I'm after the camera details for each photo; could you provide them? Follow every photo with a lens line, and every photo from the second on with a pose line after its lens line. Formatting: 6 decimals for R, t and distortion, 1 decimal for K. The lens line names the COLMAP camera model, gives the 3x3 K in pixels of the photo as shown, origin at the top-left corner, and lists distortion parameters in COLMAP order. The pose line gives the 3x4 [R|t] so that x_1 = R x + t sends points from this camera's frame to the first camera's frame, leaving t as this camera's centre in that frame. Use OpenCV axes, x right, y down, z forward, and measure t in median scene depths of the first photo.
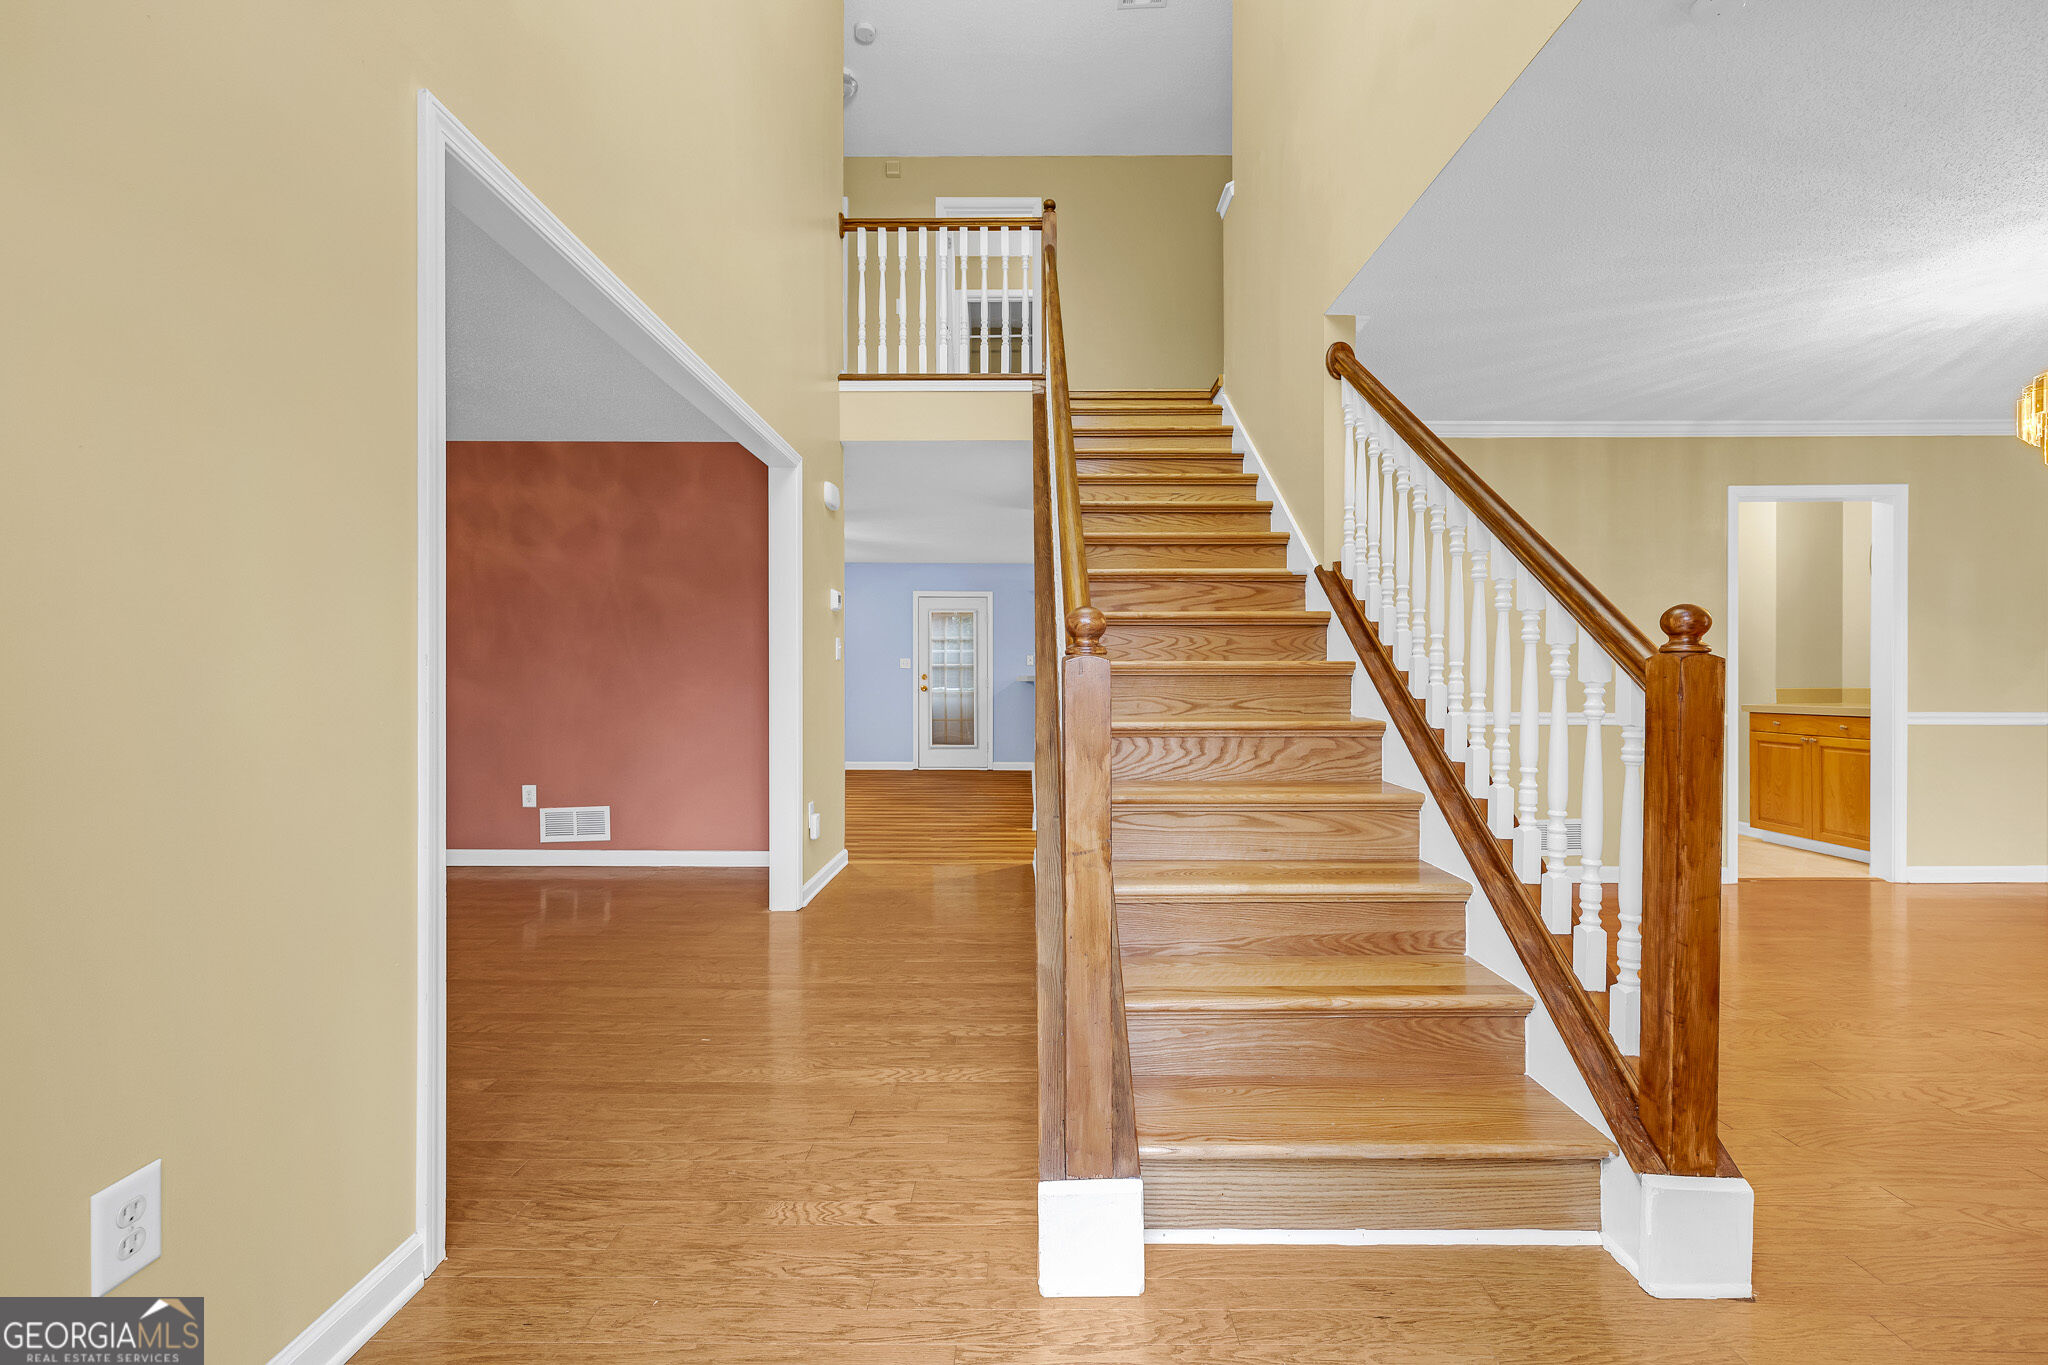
lens RADIAL K [[880.5, 0, 1011.7], [0, 880.5, 686.9], [0, 0, 1]] dist [-0.000938, 0.000195]
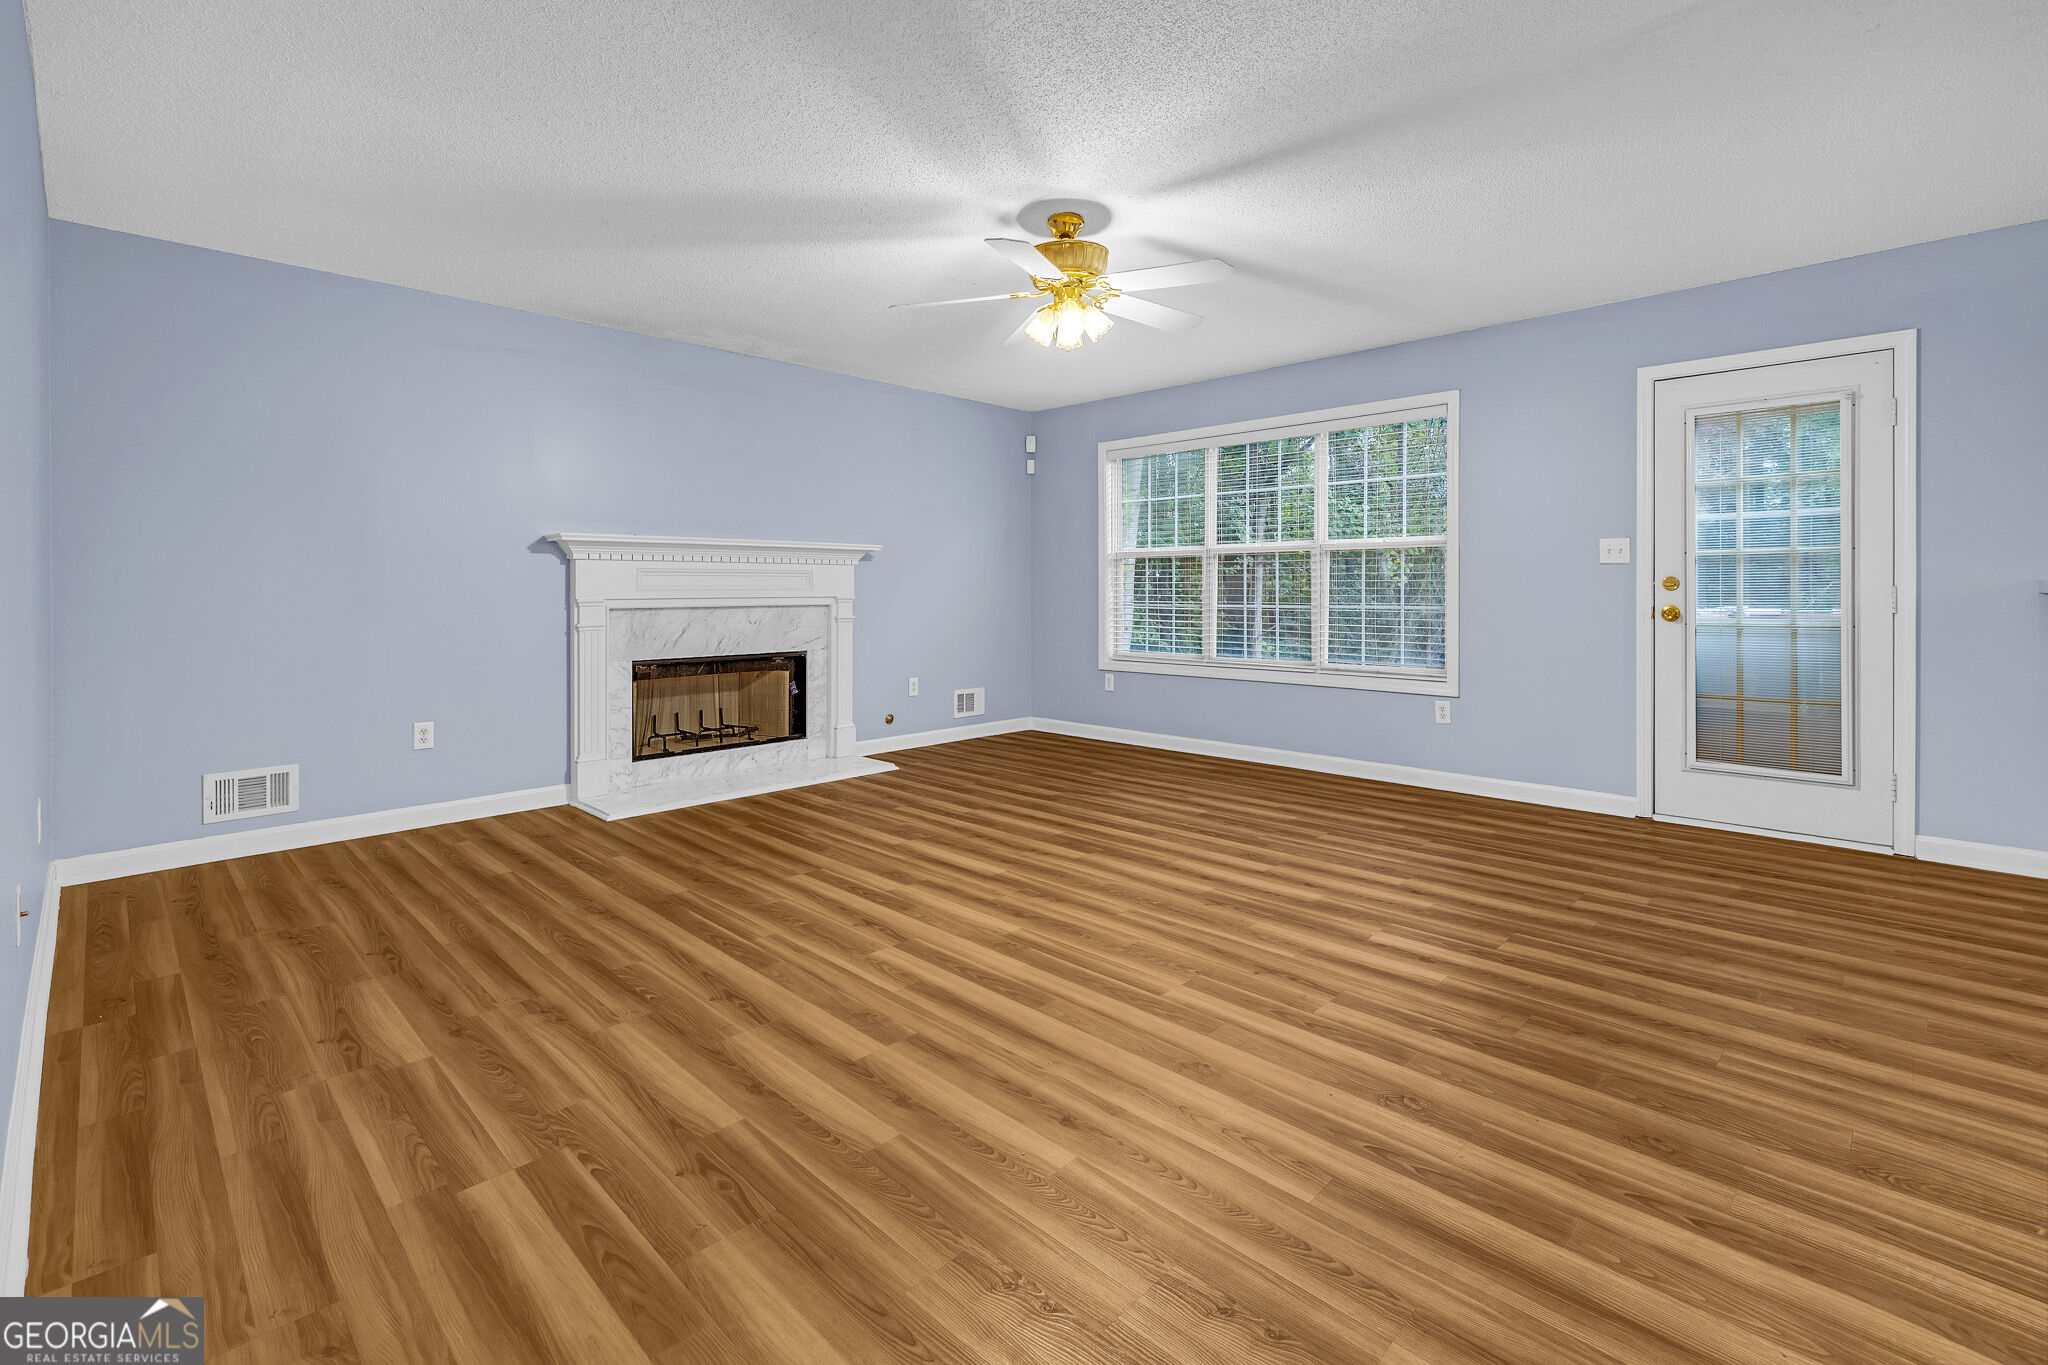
lens RADIAL K [[880.5, 0, 1048.4], [0, 880.5, 592.1], [0, 0, 1]] dist [-0.000938, 0.000195]
pose [[0.730138, 0.001881, -0.683297, -0.021784], [0.001401, 0.999990, 0.004250, -0.006219], [0.683298, -0.004061, 0.730128, 0.336322]]
